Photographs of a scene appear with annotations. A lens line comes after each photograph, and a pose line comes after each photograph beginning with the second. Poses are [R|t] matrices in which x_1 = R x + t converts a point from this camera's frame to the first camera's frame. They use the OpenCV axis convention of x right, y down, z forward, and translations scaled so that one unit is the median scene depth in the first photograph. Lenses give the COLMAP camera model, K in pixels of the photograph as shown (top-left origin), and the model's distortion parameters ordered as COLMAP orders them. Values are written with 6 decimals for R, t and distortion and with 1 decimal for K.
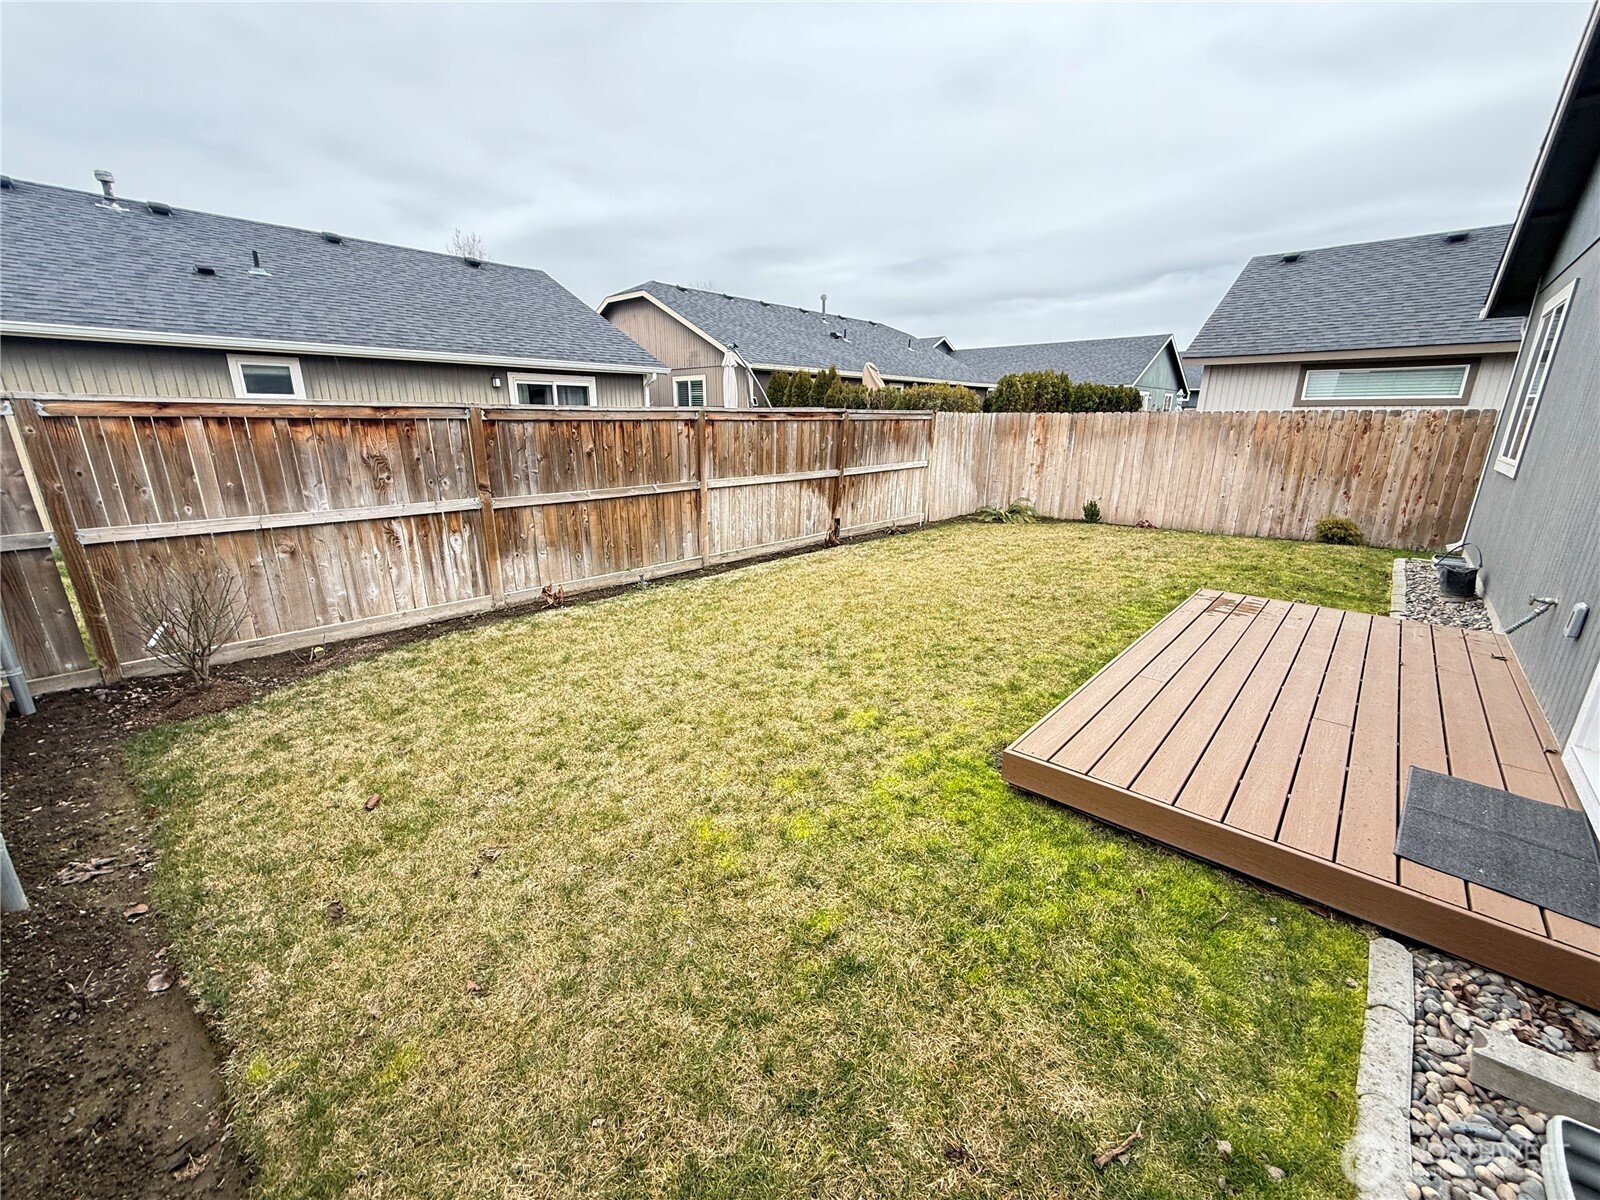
lens RADIAL K [[636.5, 0, 800.0], [0, 636.5, 600.0], [0, 0, 1]] dist [0.001304, -0.000305]
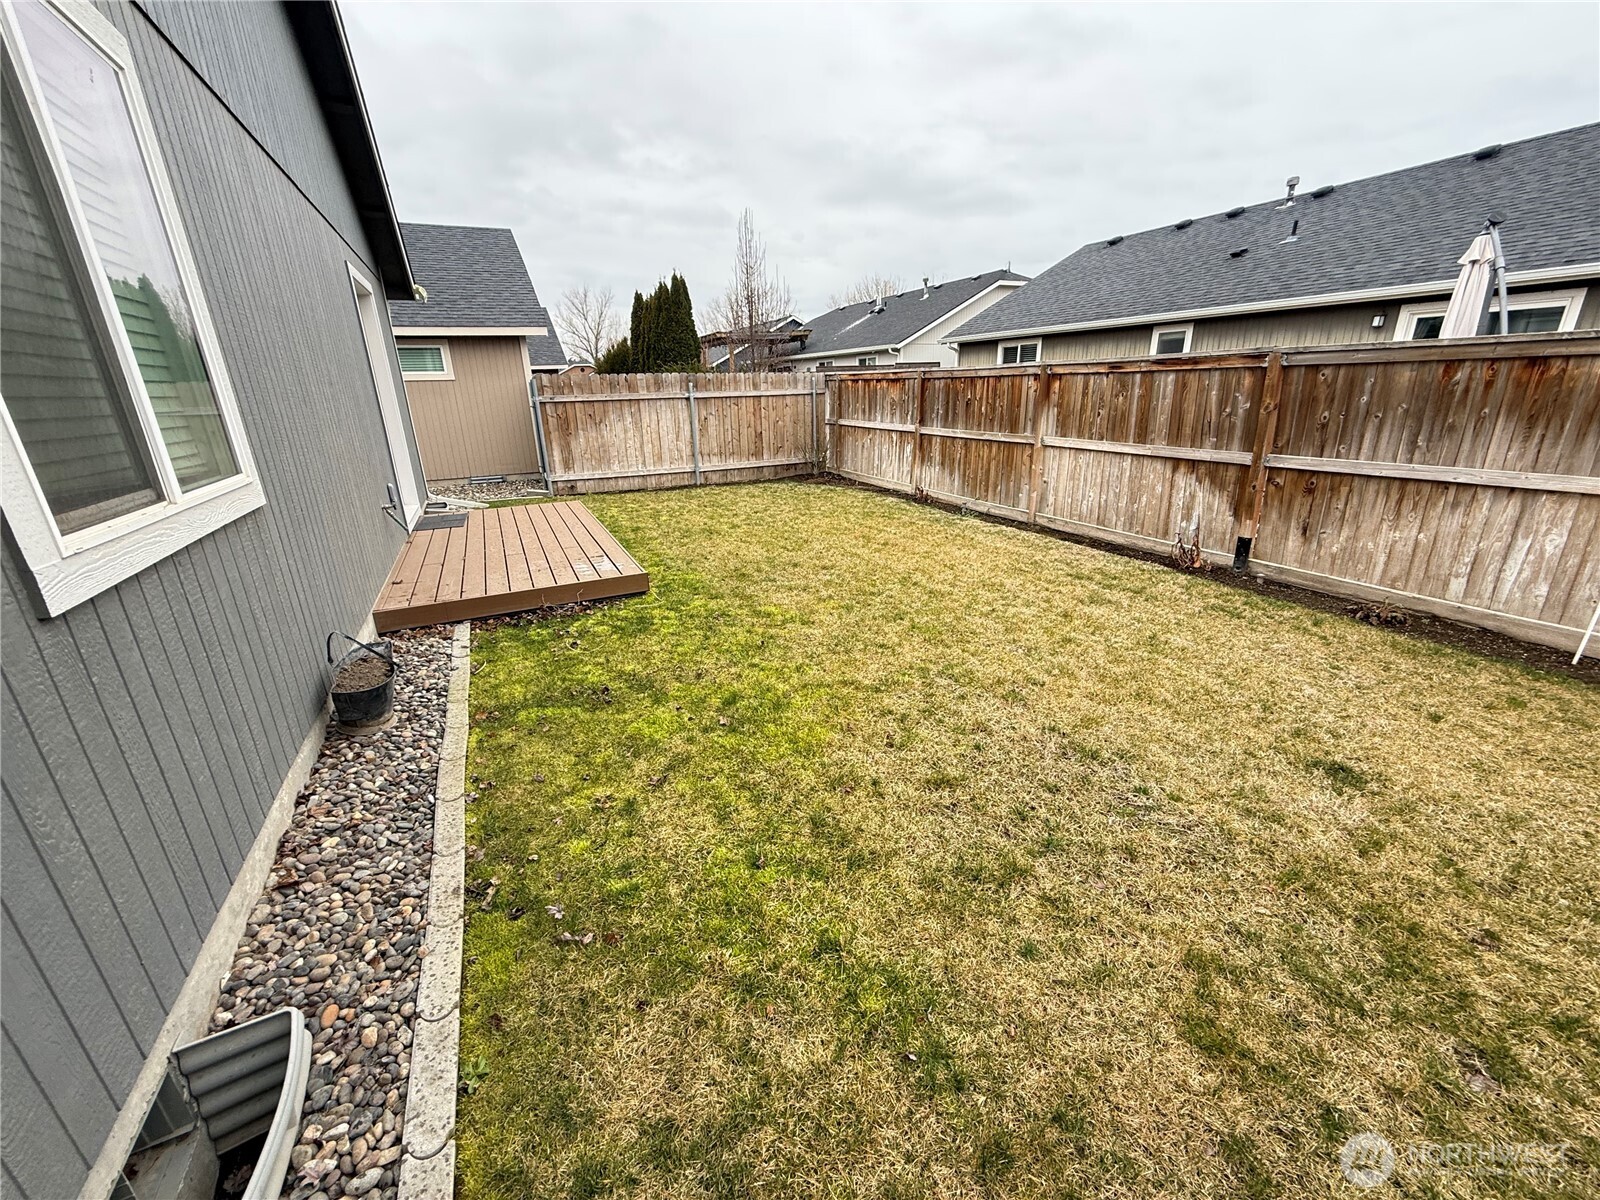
lens RADIAL K [[636.5, 0, 800.0], [0, 636.5, 600.0], [0, 0, 1]] dist [0.001304, -0.000305]
pose [[-0.372057, 0.304740, -0.876760, 0.858169], [-0.231896, 0.884100, 0.405698, -0.253282], [0.898776, 0.354260, -0.258267, 0.918209]]
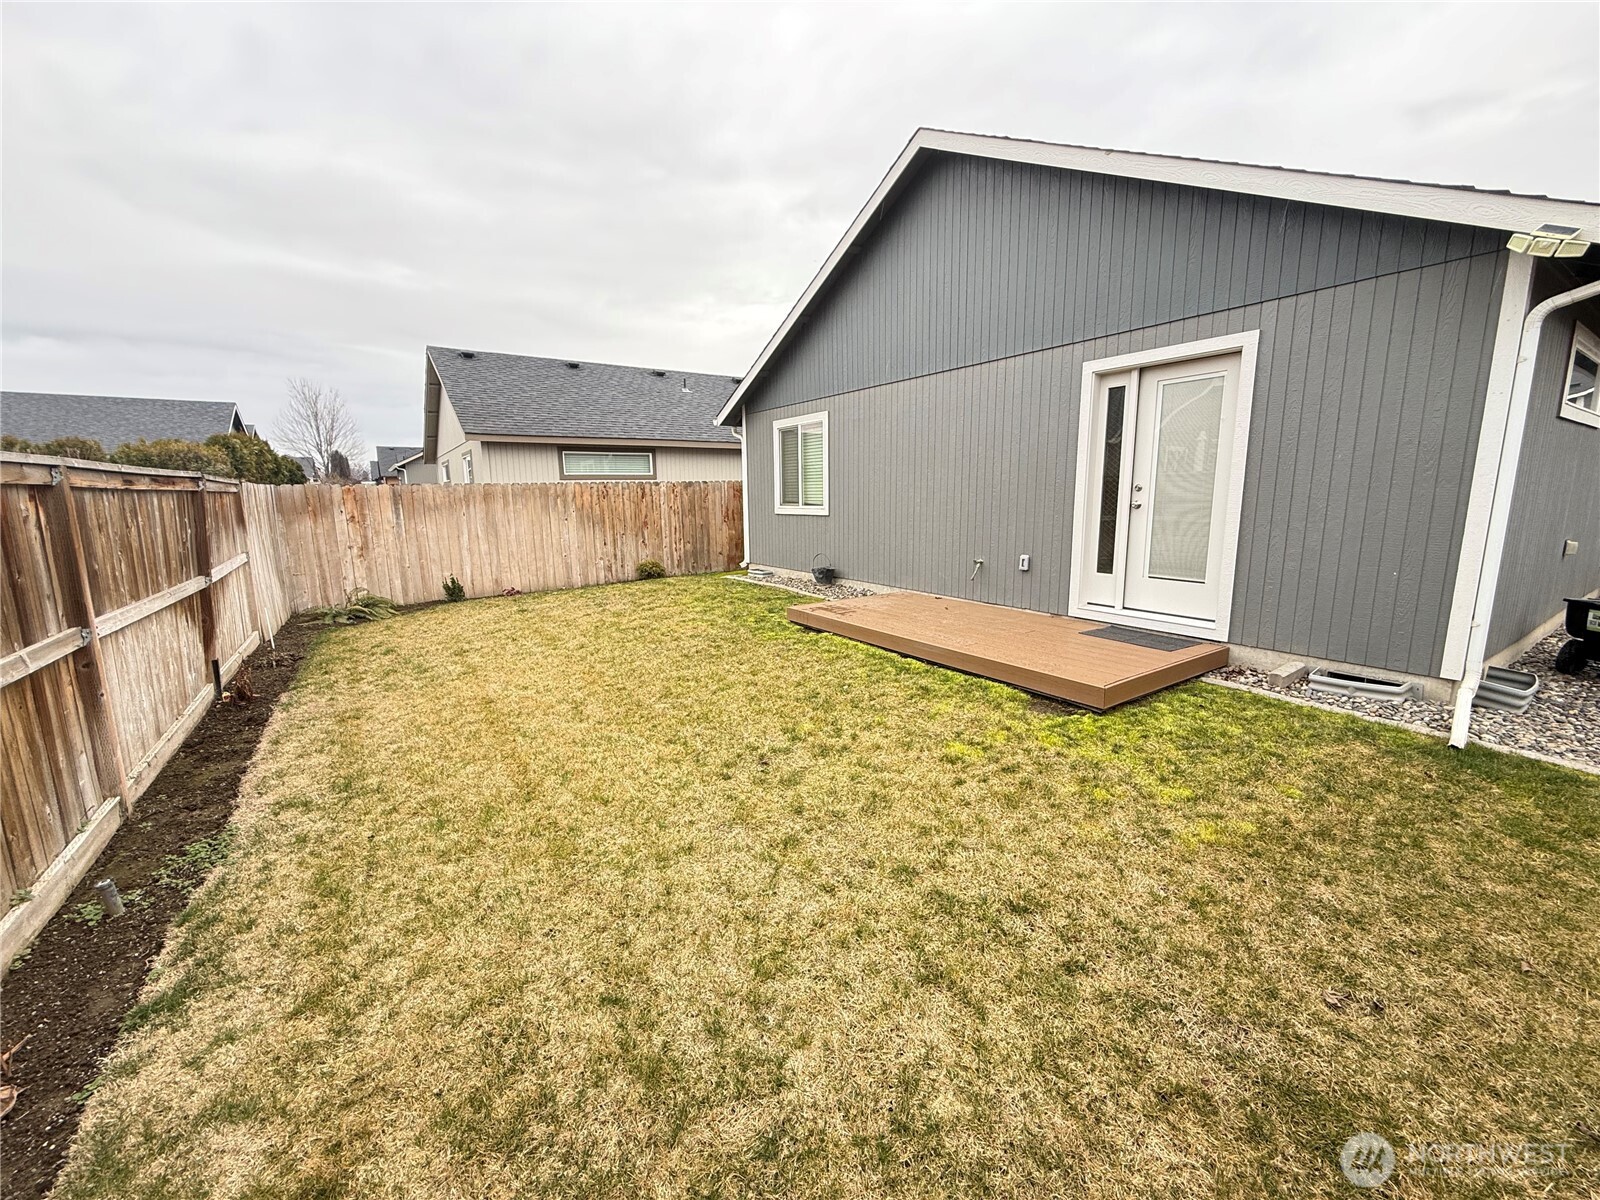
lens RADIAL K [[636.5, 0, 800.0], [0, 636.5, 600.0], [0, 0, 1]] dist [0.001304, -0.000305]
pose [[0.236376, -0.170315, 0.956619, -0.405244], [0.283093, 0.953878, 0.099876, -0.101521], [-0.929508, 0.247204, 0.273689, 0.397062]]
